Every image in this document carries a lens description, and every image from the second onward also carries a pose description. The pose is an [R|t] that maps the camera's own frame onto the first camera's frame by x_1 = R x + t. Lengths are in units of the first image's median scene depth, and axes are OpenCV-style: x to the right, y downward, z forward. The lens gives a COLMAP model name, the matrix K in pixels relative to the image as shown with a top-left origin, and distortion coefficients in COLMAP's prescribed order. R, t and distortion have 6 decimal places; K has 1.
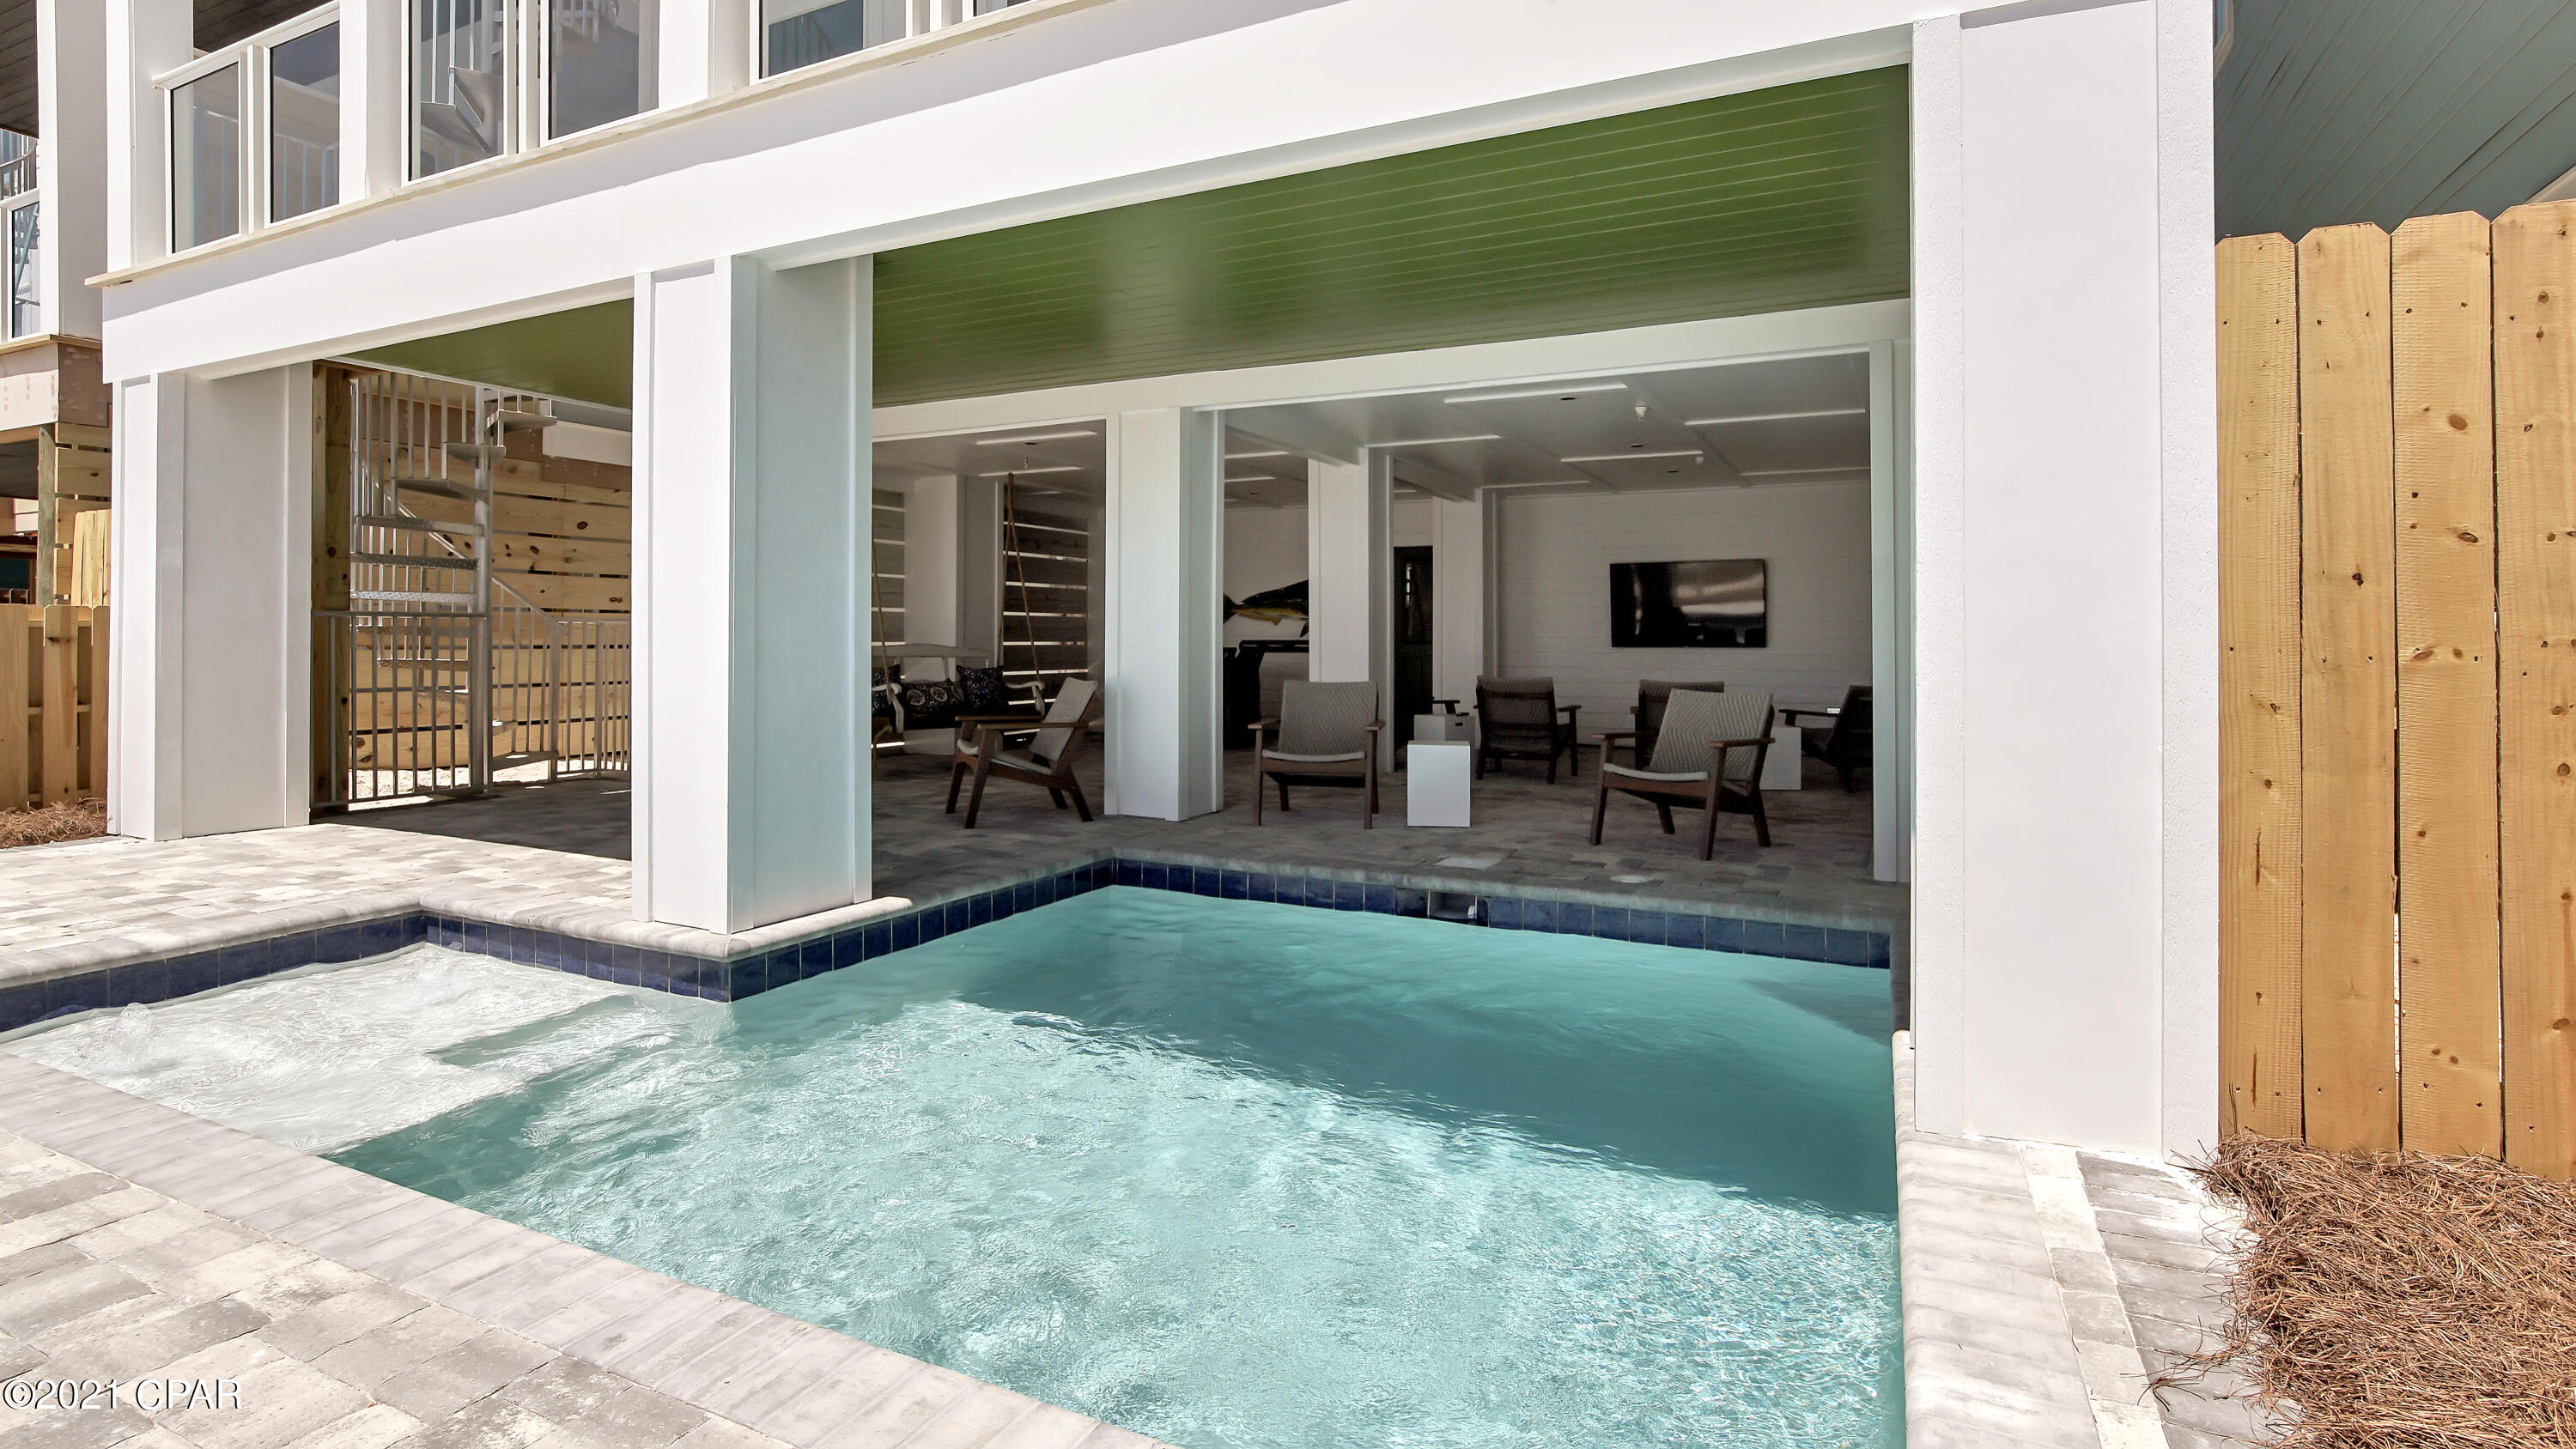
lens RADIAL K [[1254.0, 0, 1284.5], [0, 1254.0, 637.8], [0, 0, 1]] dist [-0.001789, -0.000312]
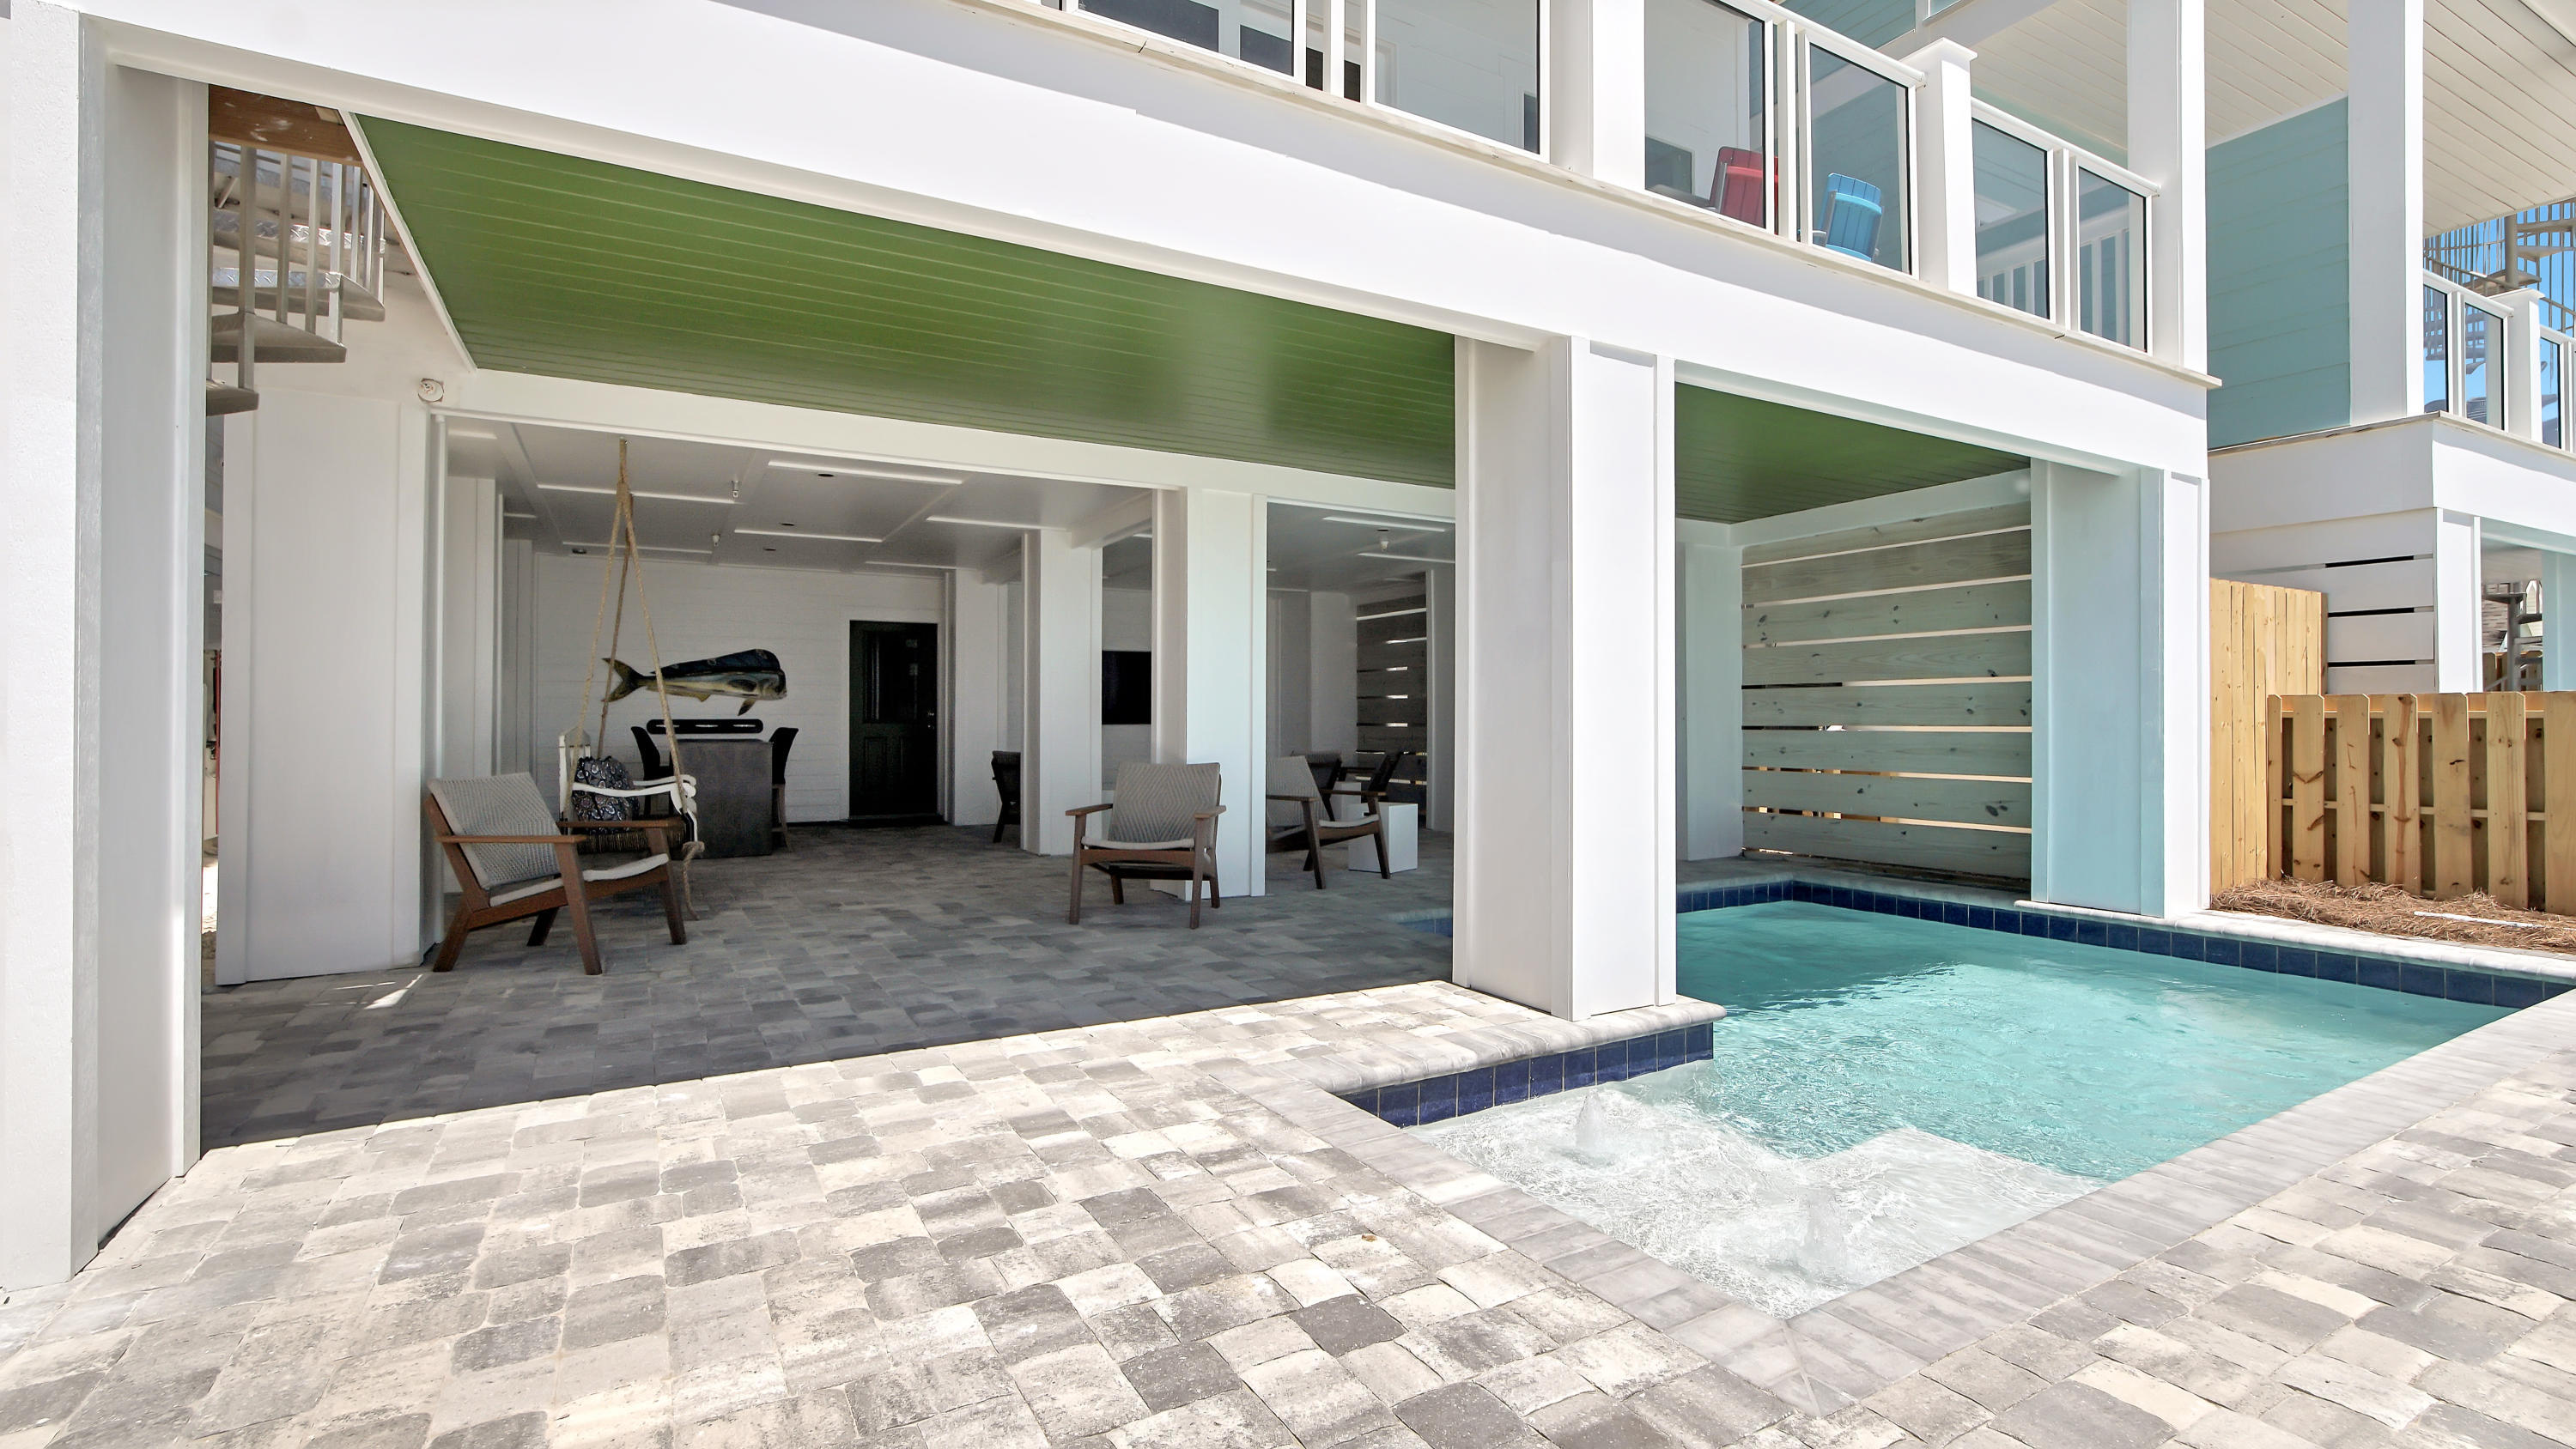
lens RADIAL K [[1149.8, 0, 1288.0], [0, 1149.8, 705.8], [0, 0, 1]] dist [-0.011720, -0.000176]
pose [[0.546064, 0.005509, 0.837725, -1.321071], [-0.001450, 0.999983, -0.005632, -0.004325], [-0.837742, 0.001861, 0.546063, 0.689298]]
